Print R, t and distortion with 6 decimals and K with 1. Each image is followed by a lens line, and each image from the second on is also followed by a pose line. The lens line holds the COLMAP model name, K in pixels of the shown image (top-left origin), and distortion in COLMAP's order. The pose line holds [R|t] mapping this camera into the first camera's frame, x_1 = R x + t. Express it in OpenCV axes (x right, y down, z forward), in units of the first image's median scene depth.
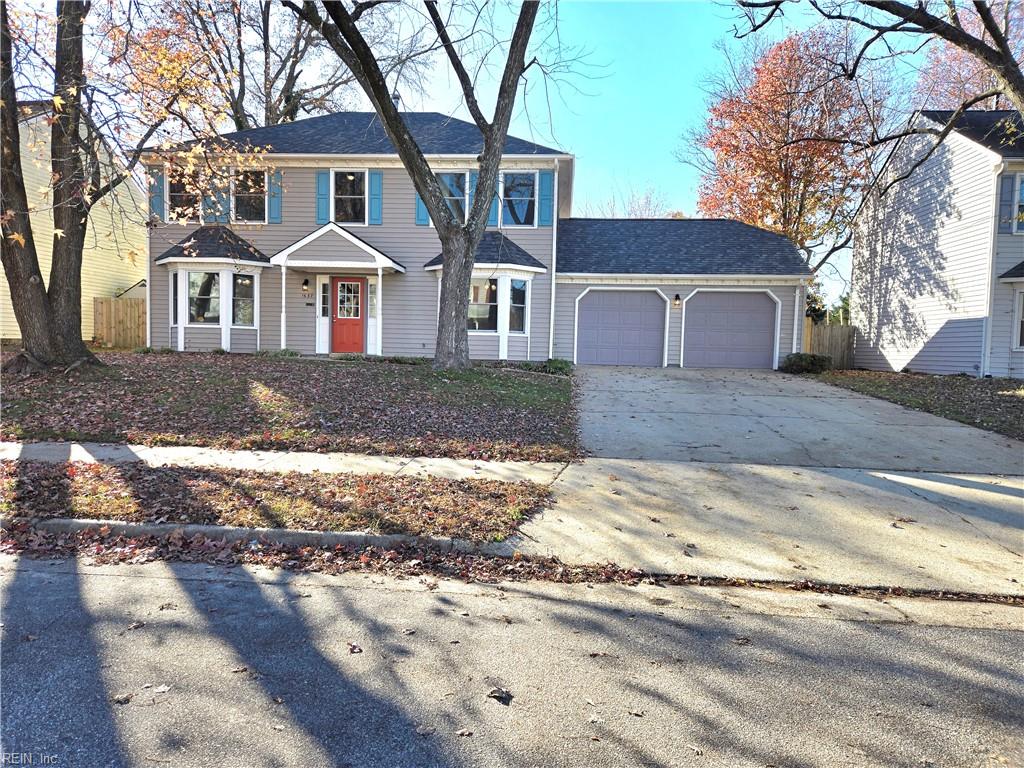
lens RADIAL K [[759.3, 0, 512.0], [0, 759.3, 384.0], [0, 0, 1]] dist [0.103182, -0.135491]
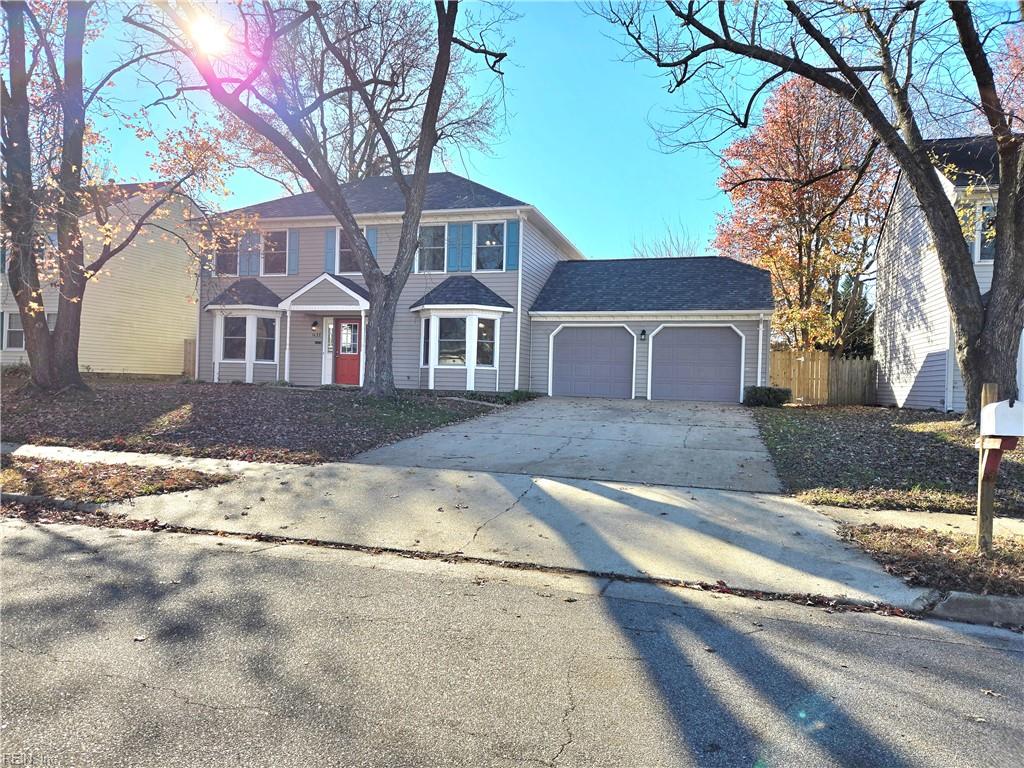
lens RADIAL K [[759.3, 0, 512.0], [0, 759.3, 384.0], [0, 0, 1]] dist [0.103182, -0.135491]
pose [[0.972243, 0.003738, -0.233942, 0.295828], [-0.016045, 0.998584, -0.050726, 0.013125], [0.233421, 0.053072, 0.970926, -0.056388]]
